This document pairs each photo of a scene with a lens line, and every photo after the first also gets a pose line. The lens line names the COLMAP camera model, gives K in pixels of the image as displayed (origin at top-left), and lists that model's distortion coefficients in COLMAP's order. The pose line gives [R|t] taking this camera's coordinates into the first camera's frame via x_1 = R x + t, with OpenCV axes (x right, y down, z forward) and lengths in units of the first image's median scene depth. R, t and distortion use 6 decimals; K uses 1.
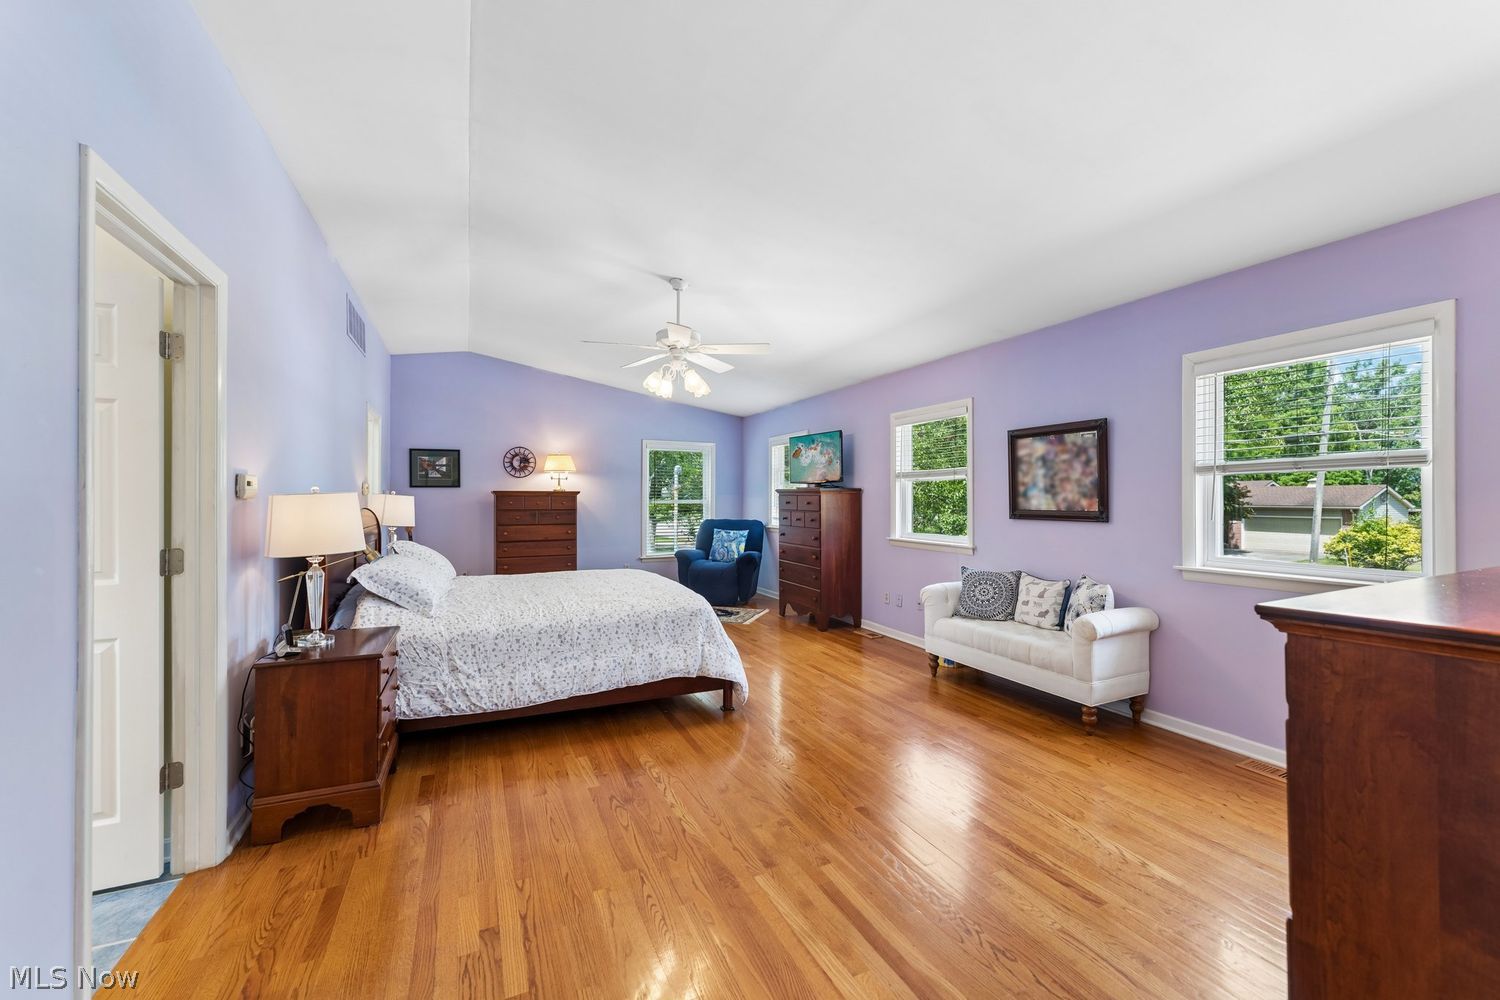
lens RADIAL K [[600.2, 0, 750.9], [0, 600.2, 495.5], [0, 0, 1]] dist [-0.000829, -0.000267]
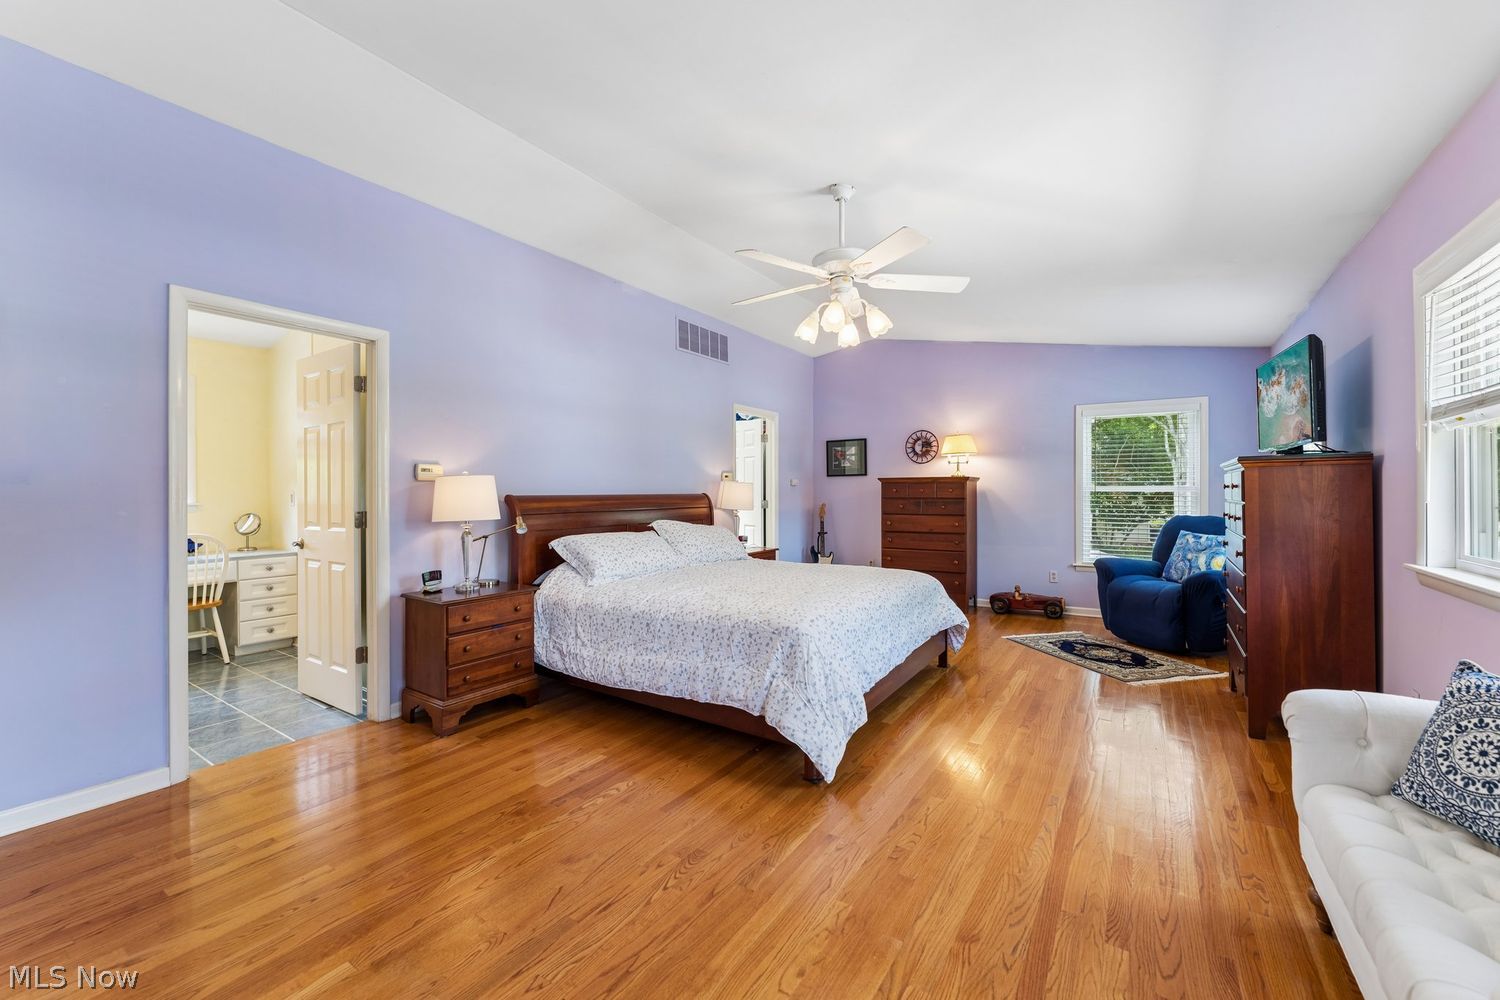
lens RADIAL K [[600.2, 0, 750.7], [0, 600.2, 490.0], [0, 0, 1]] dist [-0.000829, -0.000267]
pose [[0.525126, -0.006217, -0.851002, 0.314691], [0.006667, 0.999973, -0.003191, 0.014654], [0.850998, -0.003998, 0.525153, 0.352957]]
